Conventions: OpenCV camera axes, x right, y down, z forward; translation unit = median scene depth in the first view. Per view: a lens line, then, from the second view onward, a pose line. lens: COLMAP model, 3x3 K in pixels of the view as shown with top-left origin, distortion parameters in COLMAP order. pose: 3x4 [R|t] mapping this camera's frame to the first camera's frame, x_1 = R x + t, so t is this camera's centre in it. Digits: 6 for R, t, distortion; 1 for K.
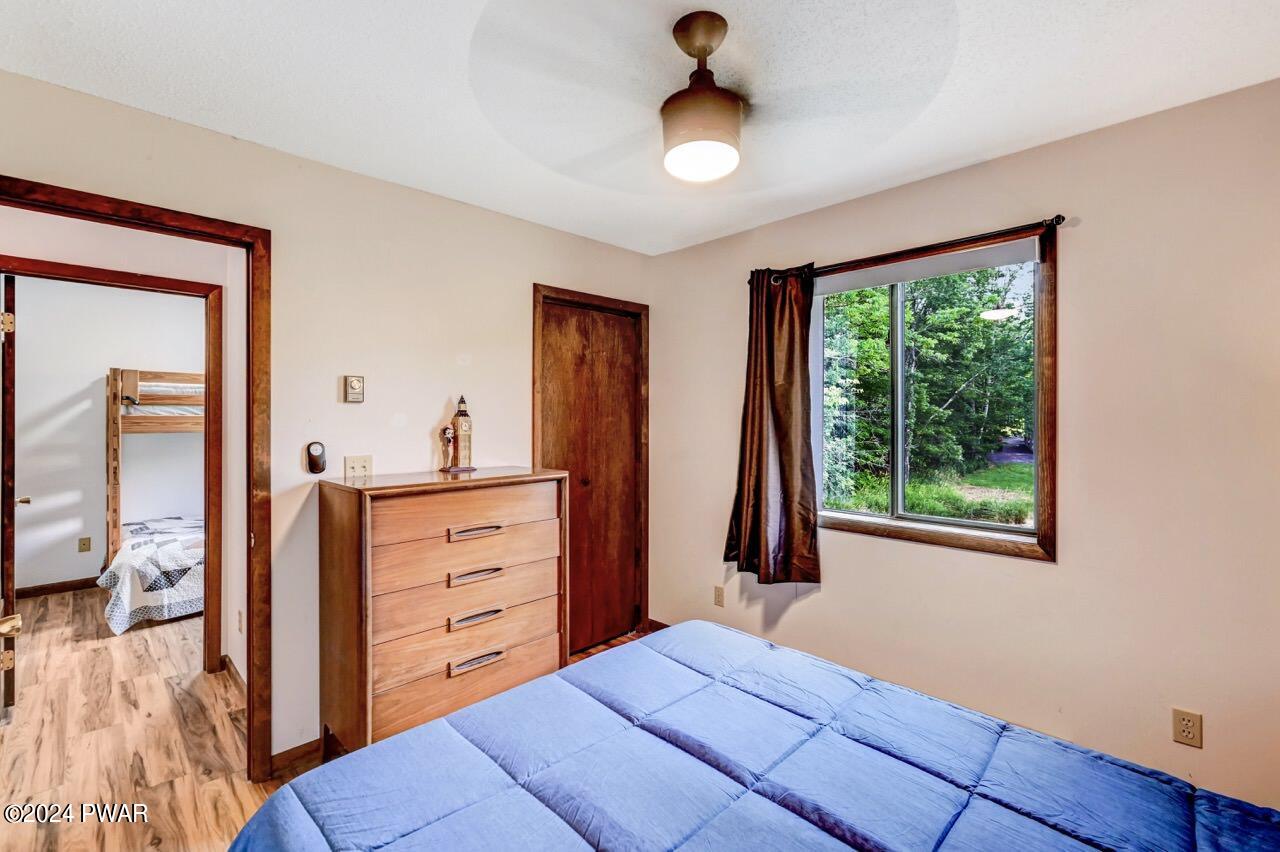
lens RADIAL K [[565.1, 0, 646.3], [0, 565.1, 417.3], [0, 0, 1]] dist [-0.002322, 0.000836]
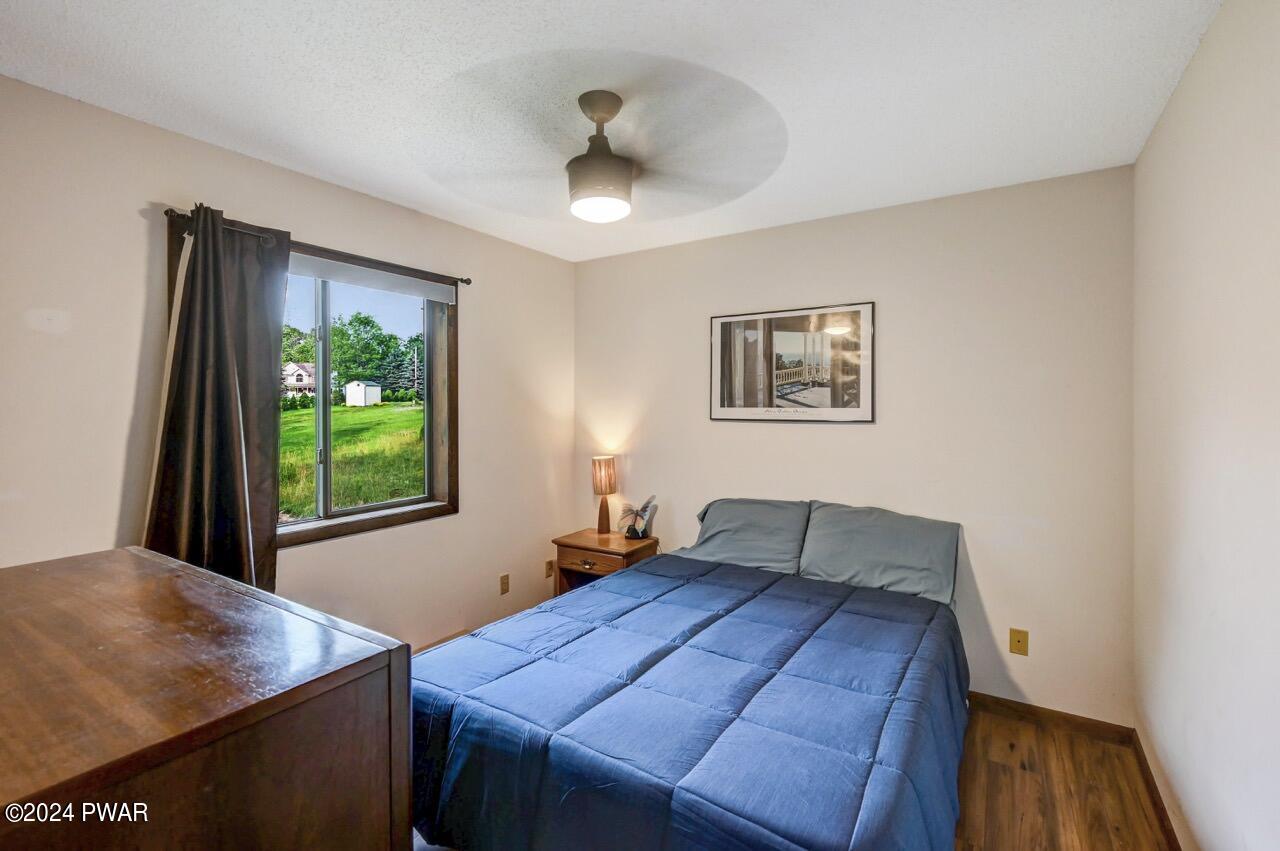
lens RADIAL K [[565.1, 0, 646.3], [0, 565.1, 416.8], [0, 0, 1]] dist [-0.002322, 0.000836]
pose [[-0.226281, -0.013281, 0.973972, -1.116448], [0.001222, 0.999902, 0.013918, -0.017852], [-0.974061, 0.004340, -0.226243, 1.194467]]
